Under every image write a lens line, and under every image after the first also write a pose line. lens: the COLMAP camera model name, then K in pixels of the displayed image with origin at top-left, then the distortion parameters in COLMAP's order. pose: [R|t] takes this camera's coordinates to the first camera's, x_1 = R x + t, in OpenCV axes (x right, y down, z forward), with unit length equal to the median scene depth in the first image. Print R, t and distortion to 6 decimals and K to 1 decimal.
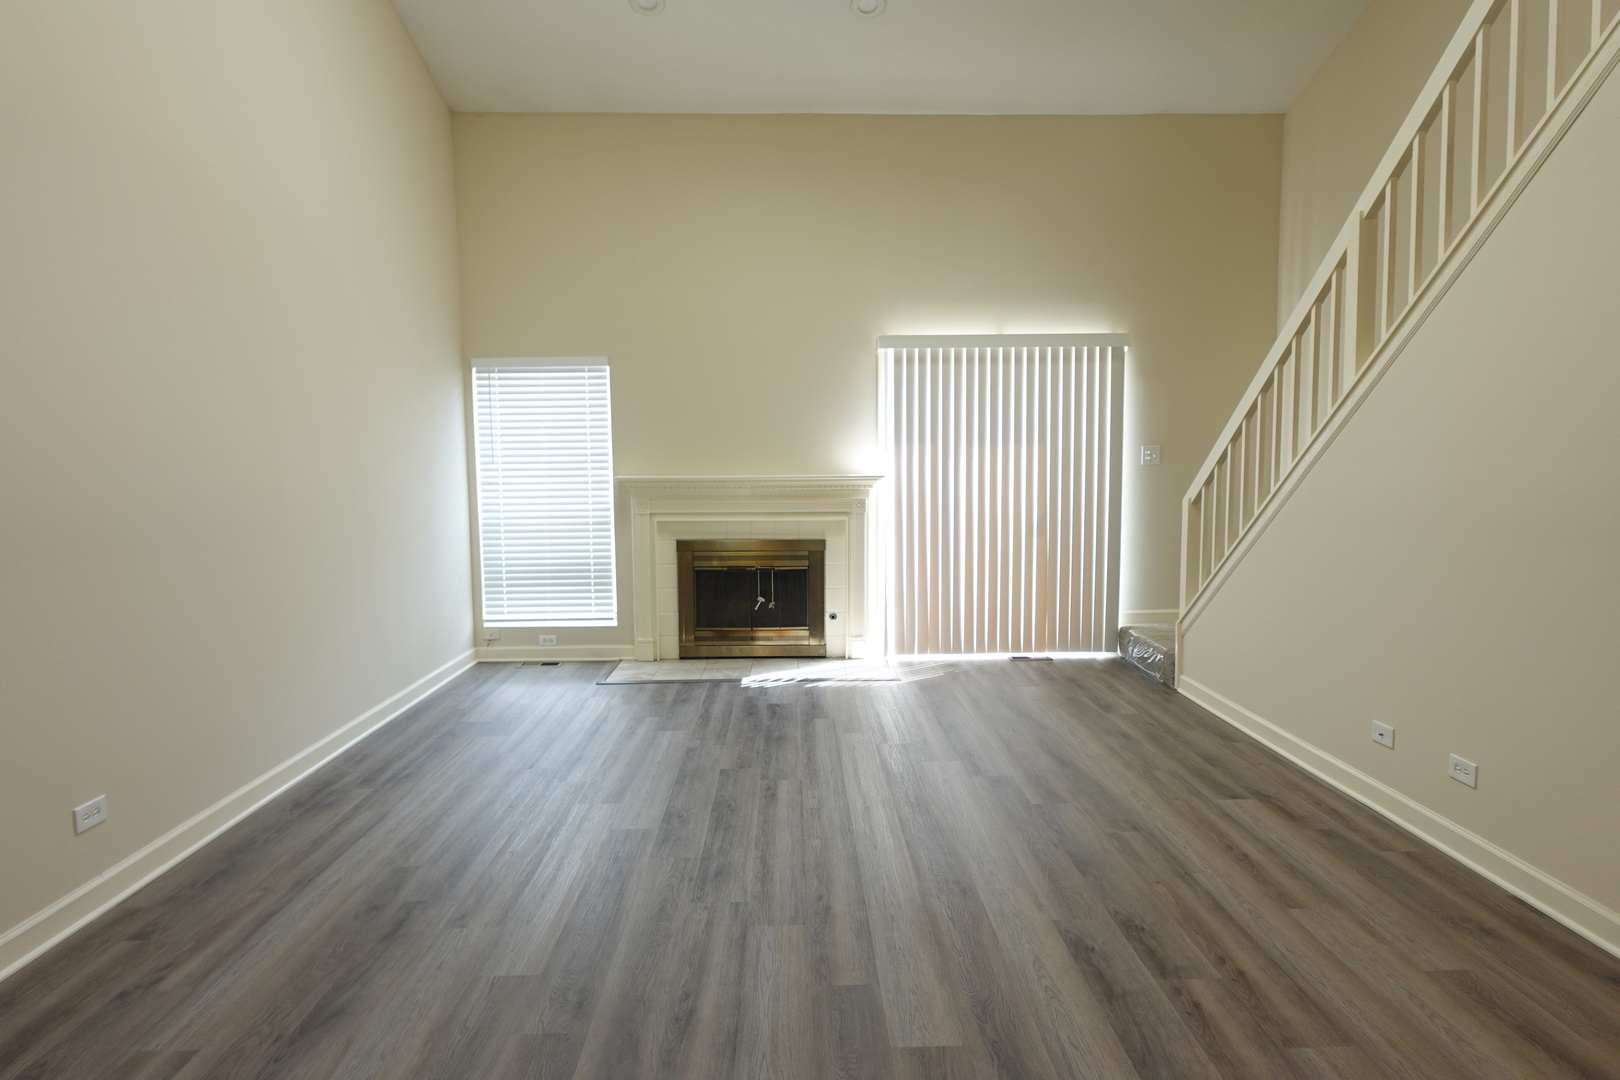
lens RADIAL K [[914.4, 0, 812.4], [0, 914.4, 541.6], [0, 0, 1]] dist [-0.004839, 0.003318]
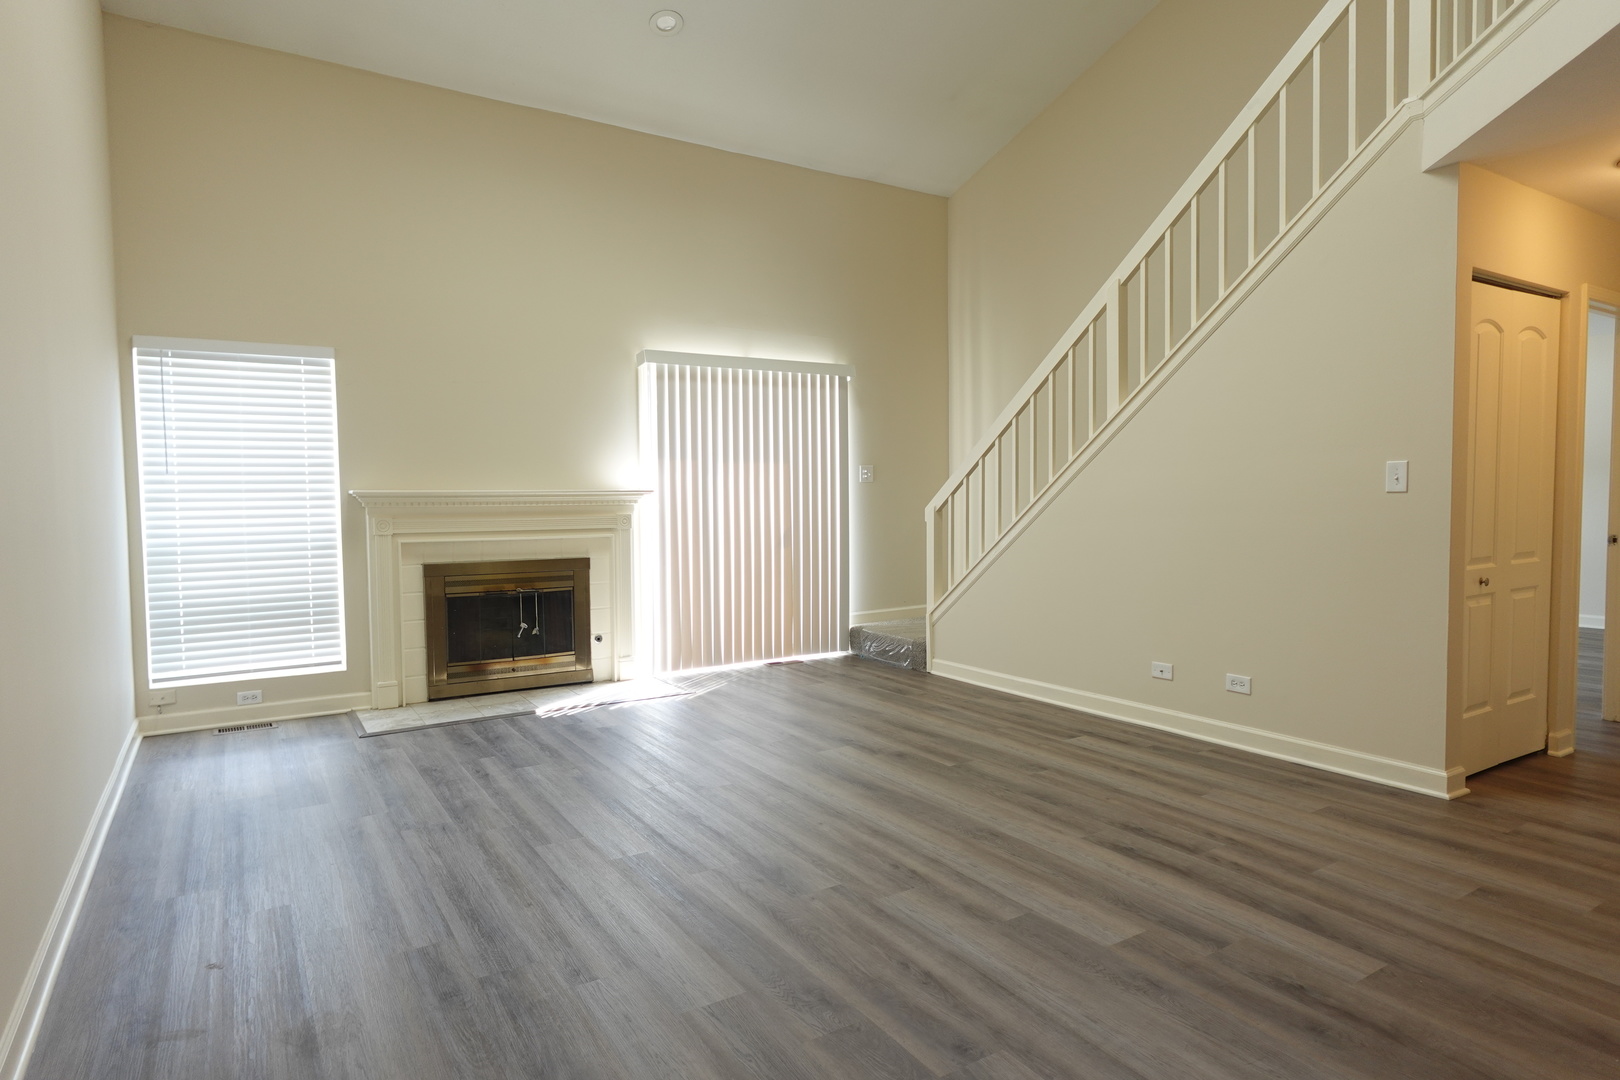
lens RADIAL K [[919.0, 0, 810.0], [0, 919.0, 540.0], [0, 0, 1]] dist [-0.017604, 0.022364]
pose [[0.857512, -0.025450, 0.513834, -0.283468], [0.050102, 0.998159, -0.034175, 0.023776], [-0.512019, 0.055050, 0.857208, 0.063962]]
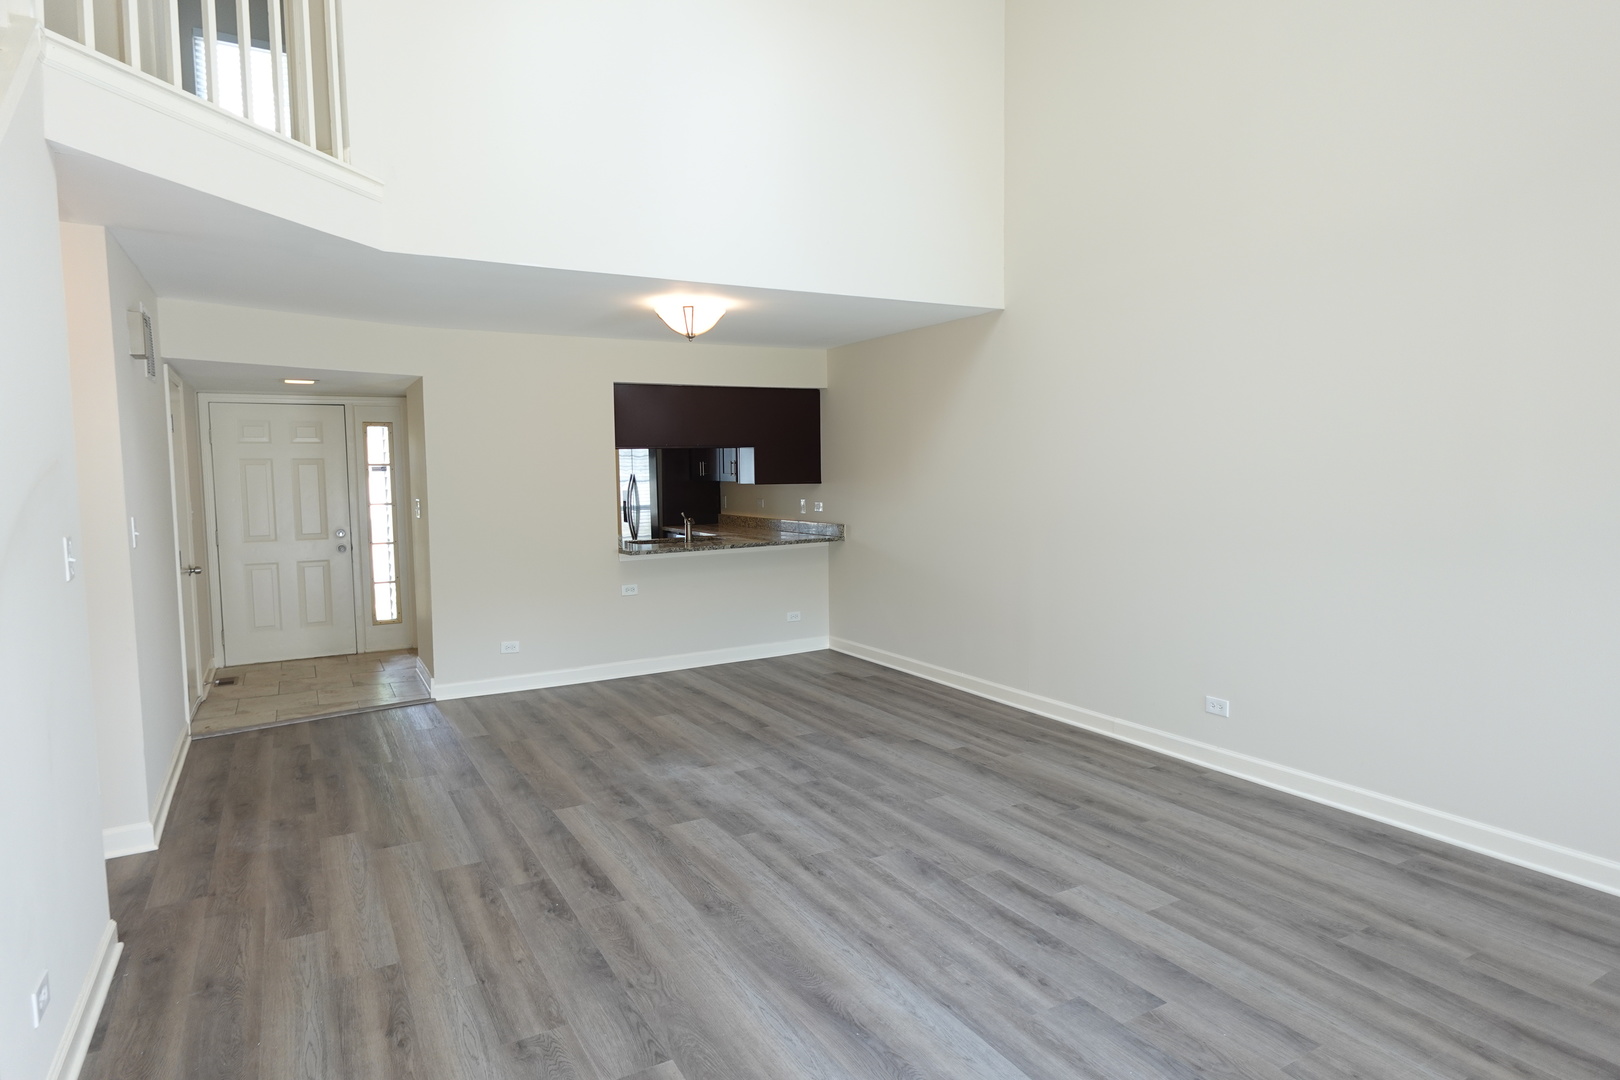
lens RADIAL K [[914.4, 0, 812.4], [0, 914.4, 541.6], [0, 0, 1]] dist [-0.004839, 0.003318]
pose [[-0.878435, 0.058240, -0.474299, 0.258819], [-0.022808, 0.986304, 0.163352, -0.104268], [0.477317, 0.154311, -0.865076, 0.916101]]
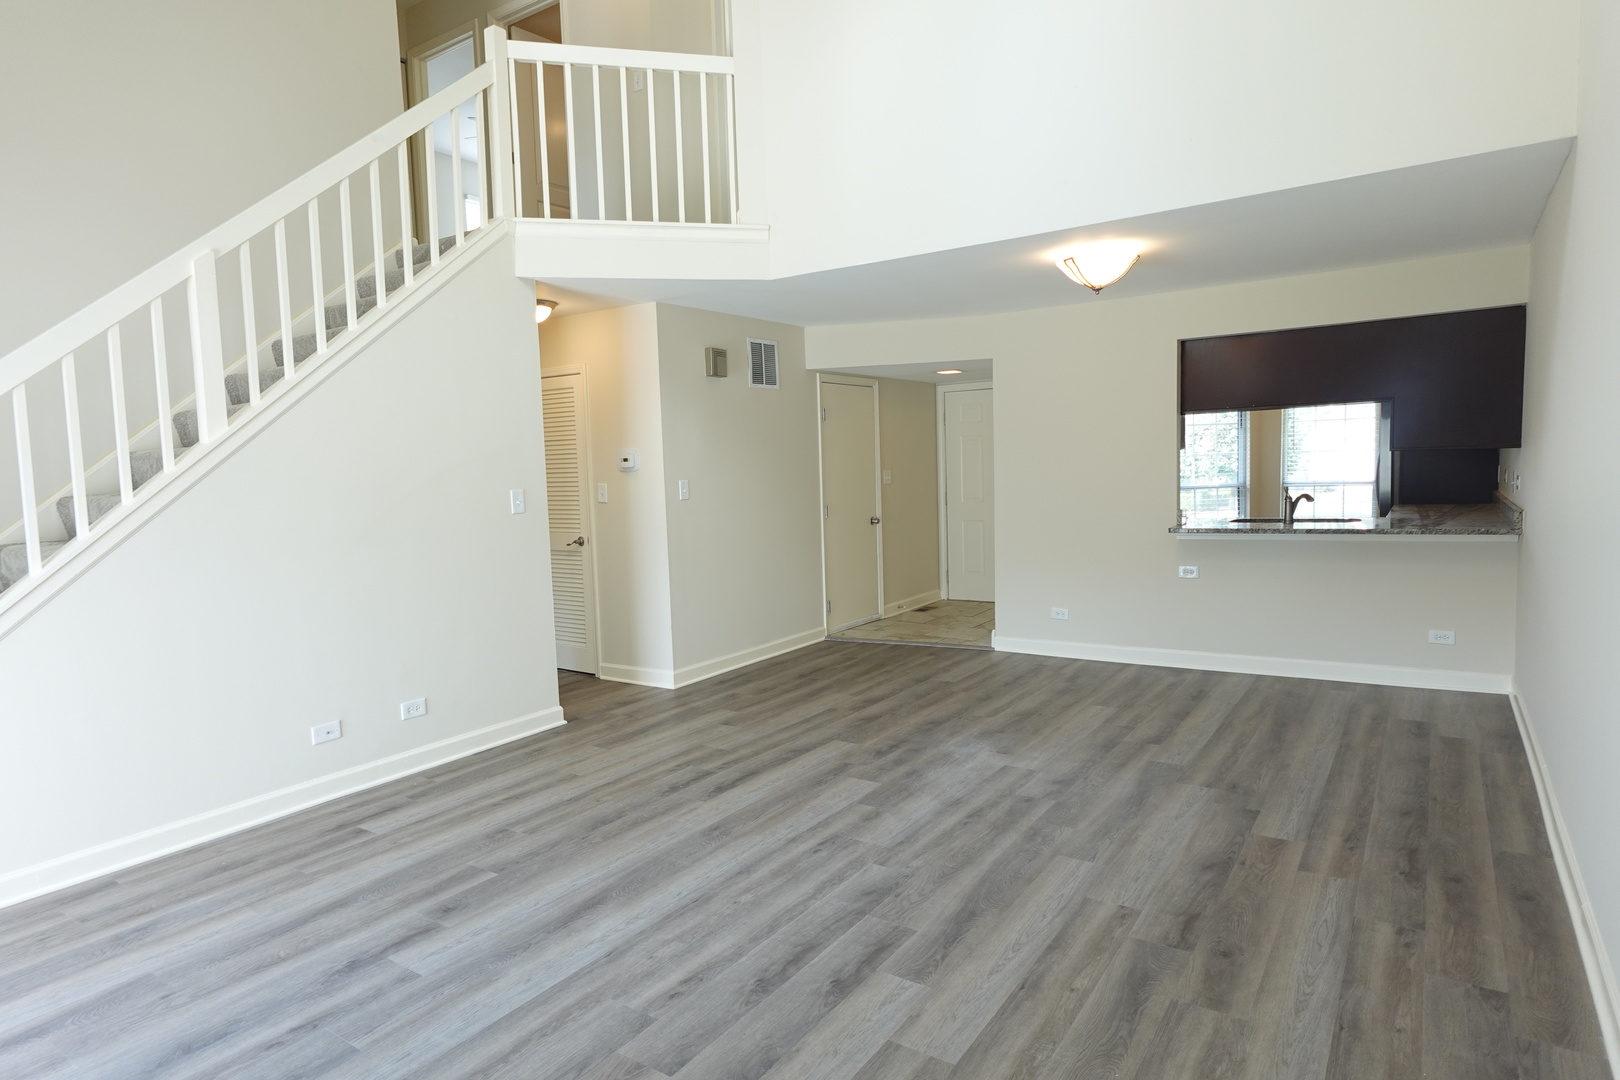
lens RADIAL K [[914.4, 0, 812.4], [0, 914.4, 541.6], [0, 0, 1]] dist [-0.004839, 0.003318]
pose [[-0.812470, -0.013693, 0.582843, -0.311858], [0.094715, 0.983343, 0.155132, -0.084624], [-0.575258, 0.181244, -0.797639, 0.877334]]
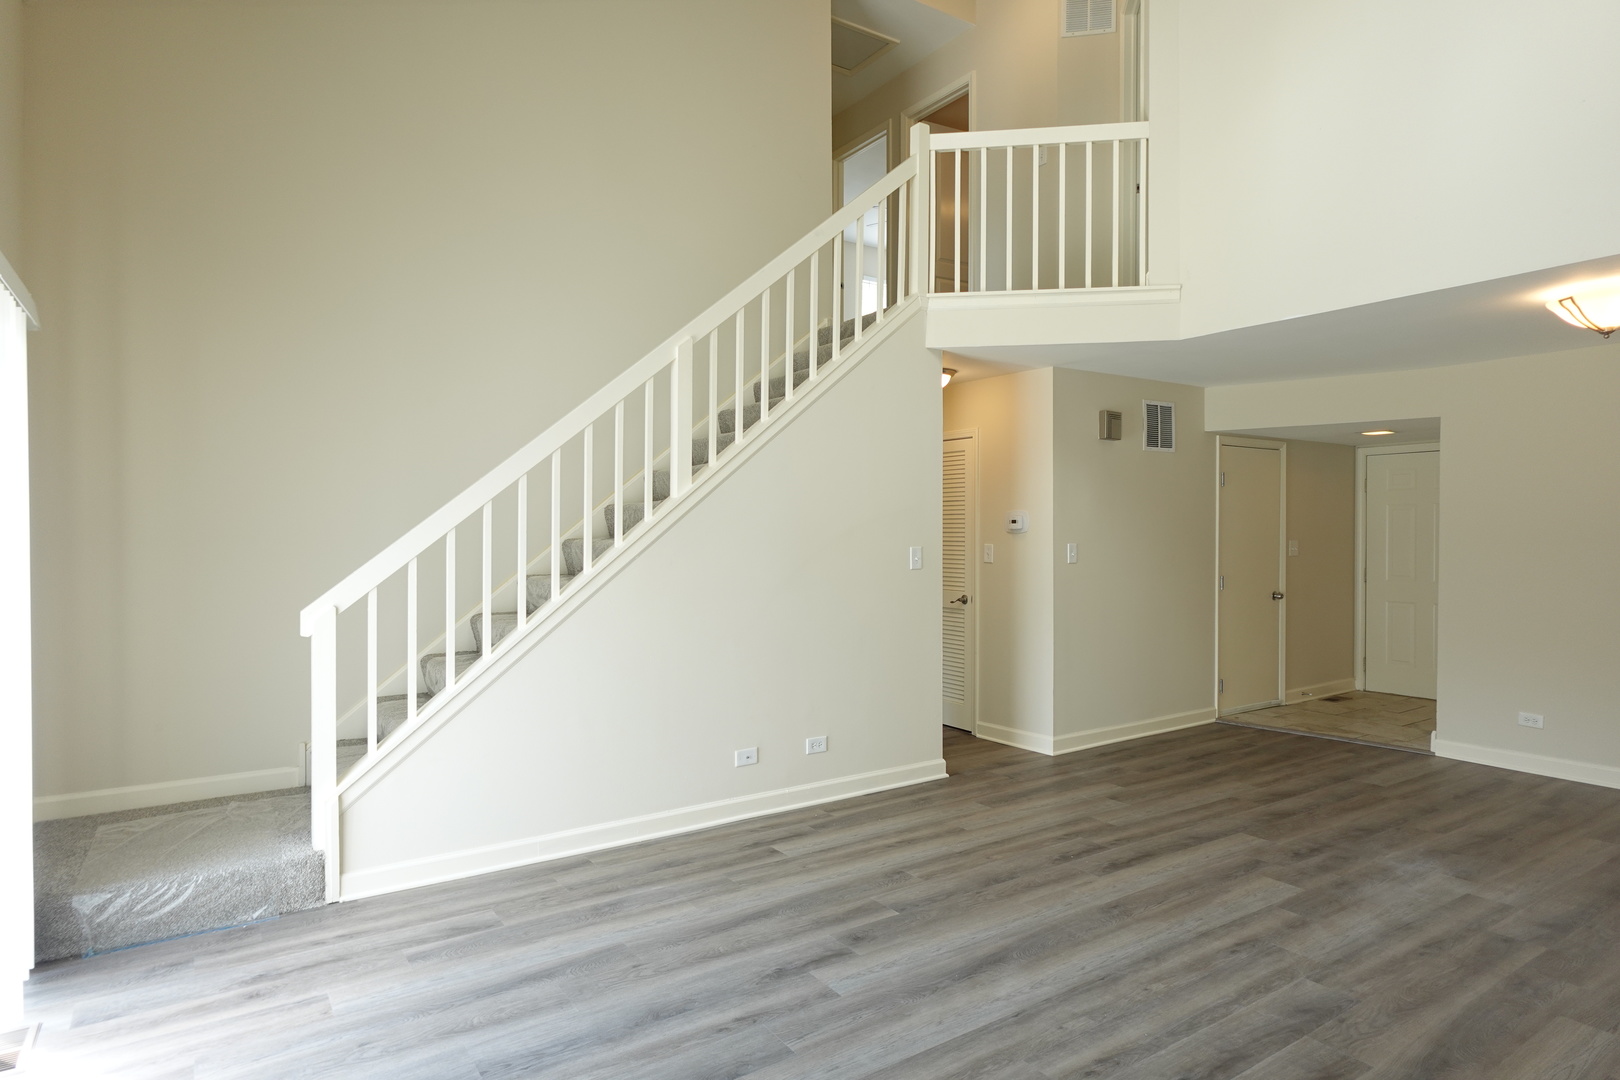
lens RADIAL K [[914.4, 0, 812.4], [0, 914.4, 541.6], [0, 0, 1]] dist [-0.004839, 0.003318]
pose [[-0.539821, 0.002526, 0.841776, -0.294319], [0.086546, 0.994863, 0.052516, -0.086992], [-0.837319, 0.101202, -0.537267, 0.912682]]
